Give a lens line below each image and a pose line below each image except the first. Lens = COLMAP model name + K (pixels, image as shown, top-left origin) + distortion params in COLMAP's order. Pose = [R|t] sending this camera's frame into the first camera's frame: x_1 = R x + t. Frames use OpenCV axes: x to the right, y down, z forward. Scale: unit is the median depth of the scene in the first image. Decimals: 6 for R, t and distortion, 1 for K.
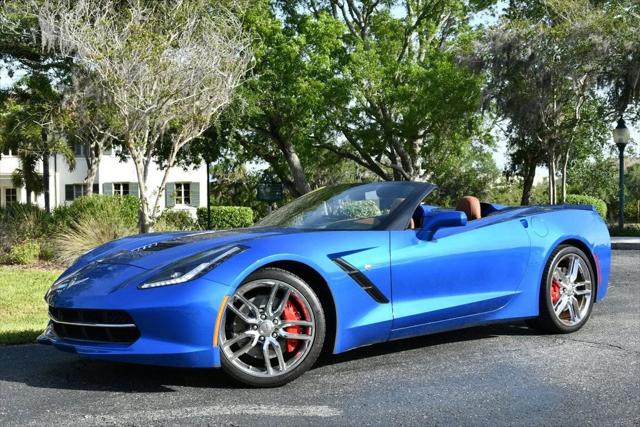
lens RADIAL K [[792.5, 0, 322.3], [0, 792.5, 214.0], [0, 0, 1]] dist [-0.050477, -0.035924]
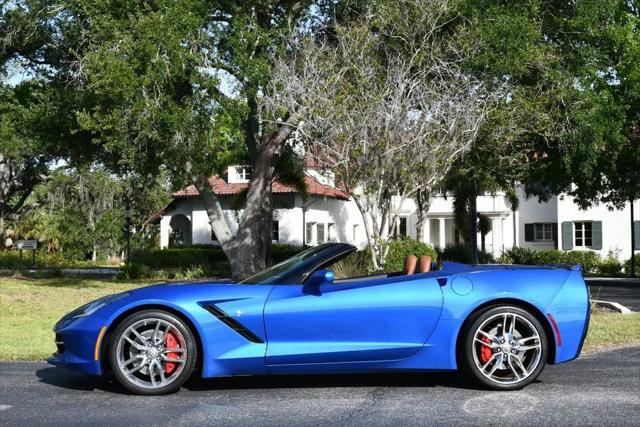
lens RADIAL K [[937.7, 0, 320.1], [0, 937.7, 214.7], [0, 0, 1]] dist [-0.032090, -0.057310]
pose [[0.826331, -0.013931, -0.563012, 0.846338], [-0.010264, 0.999155, -0.039787, -0.027871], [0.563091, 0.038656, 0.825490, -0.156240]]
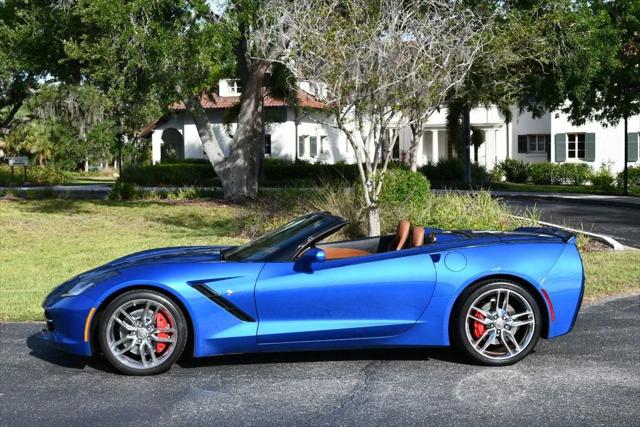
lens RADIAL K [[936.2, 0, 320.3], [0, 936.2, 213.4], [0, 0, 1]] dist [-0.037816, -0.017635]
pose [[0.830669, 0.038442, -0.555438, 0.830577], [-0.005143, 0.998101, 0.061389, -0.125957], [0.556743, -0.048137, 0.829289, -0.130078]]
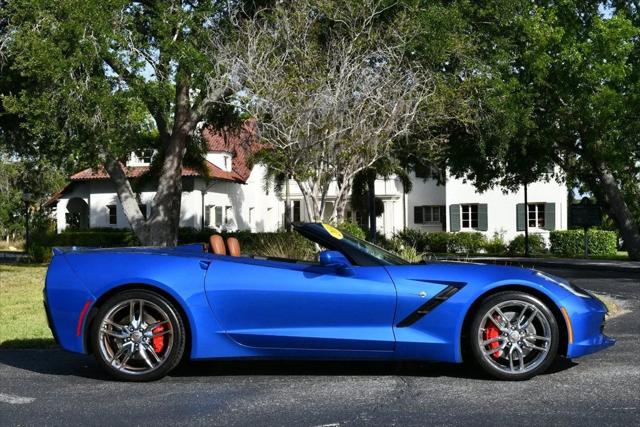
lens RADIAL K [[912.0, 0, 321.1], [0, 912.0, 211.3], [0, 0, 1]] dist [-0.036766, -0.074459]
pose [[0.893095, -0.007684, -0.449802, 0.651821], [-0.004717, 0.999639, -0.026443, -0.023593], [0.449843, 0.025738, 0.892737, -0.204426]]
